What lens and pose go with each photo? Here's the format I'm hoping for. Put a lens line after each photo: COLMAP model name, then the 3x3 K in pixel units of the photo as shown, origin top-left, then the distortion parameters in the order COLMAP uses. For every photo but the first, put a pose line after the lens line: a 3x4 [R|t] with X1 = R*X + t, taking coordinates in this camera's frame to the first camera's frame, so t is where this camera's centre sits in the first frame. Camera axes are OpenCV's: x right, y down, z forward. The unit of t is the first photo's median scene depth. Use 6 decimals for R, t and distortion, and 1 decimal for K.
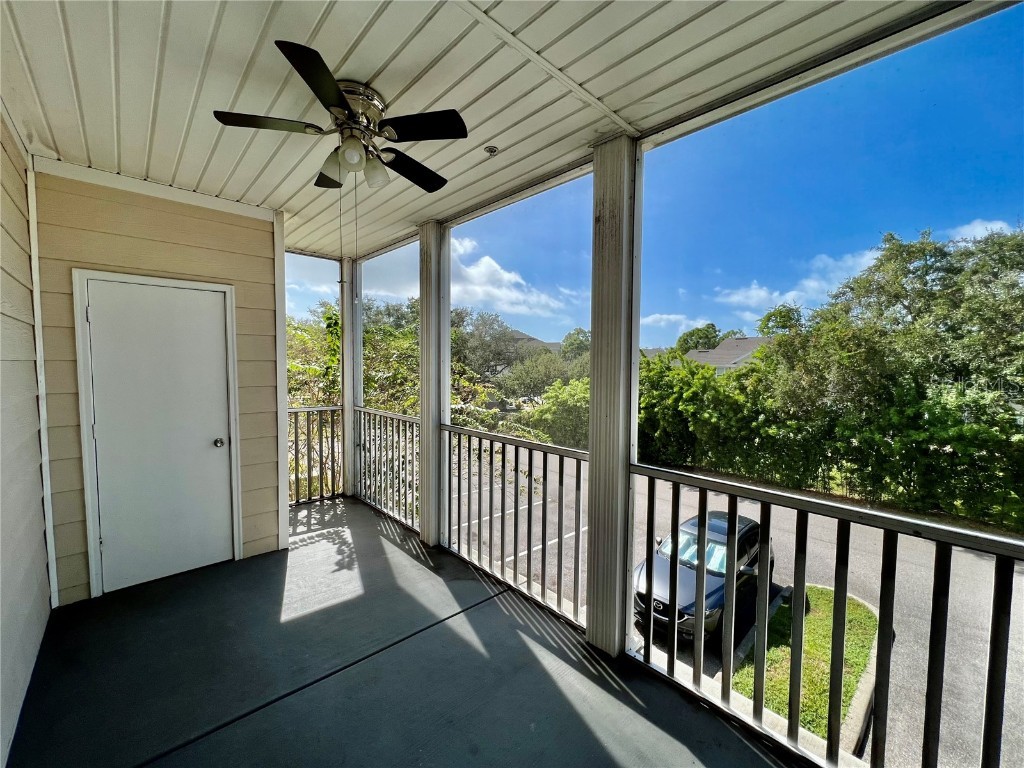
lens RADIAL K [[417.2, 0, 515.3], [0, 417.2, 381.5], [0, 0, 1]] dist [-0.000227, -0.000049]
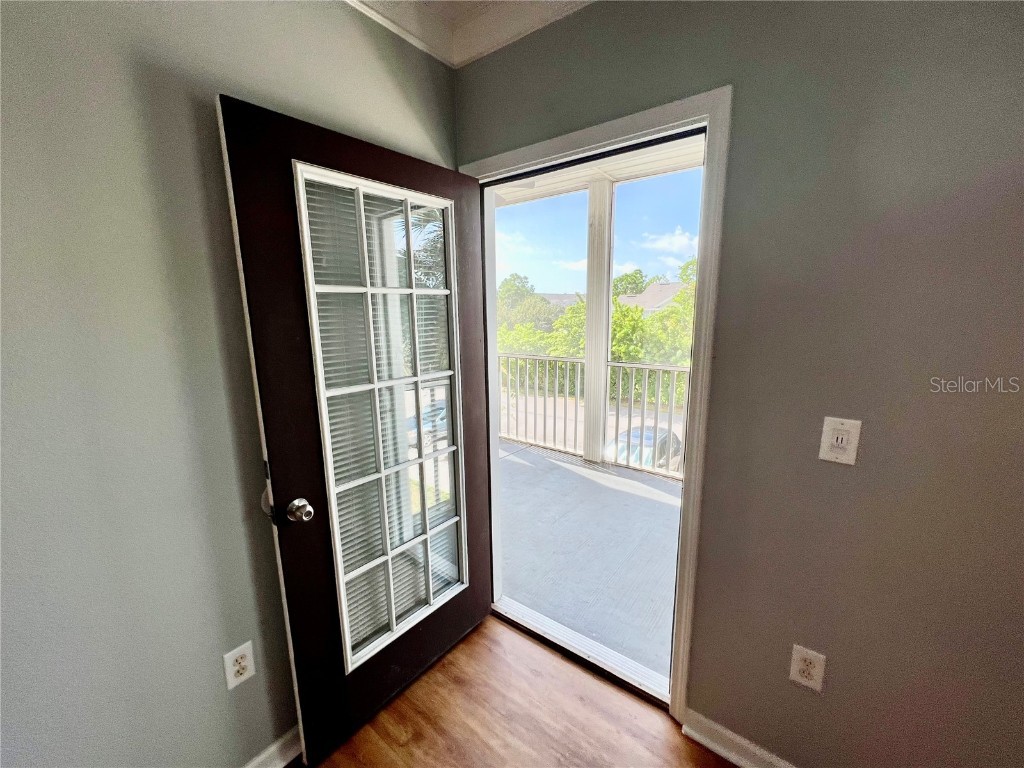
lens RADIAL K [[409.0, 0, 513.1], [0, 409.0, 384.7], [0, 0, 1]] dist [-0.000203, 0.000124]
pose [[0.988839, -0.044388, 0.142223, -0.063538], [0.024441, 0.989984, 0.139048, 0.004379], [-0.146970, -0.134020, 0.980020, -0.115794]]
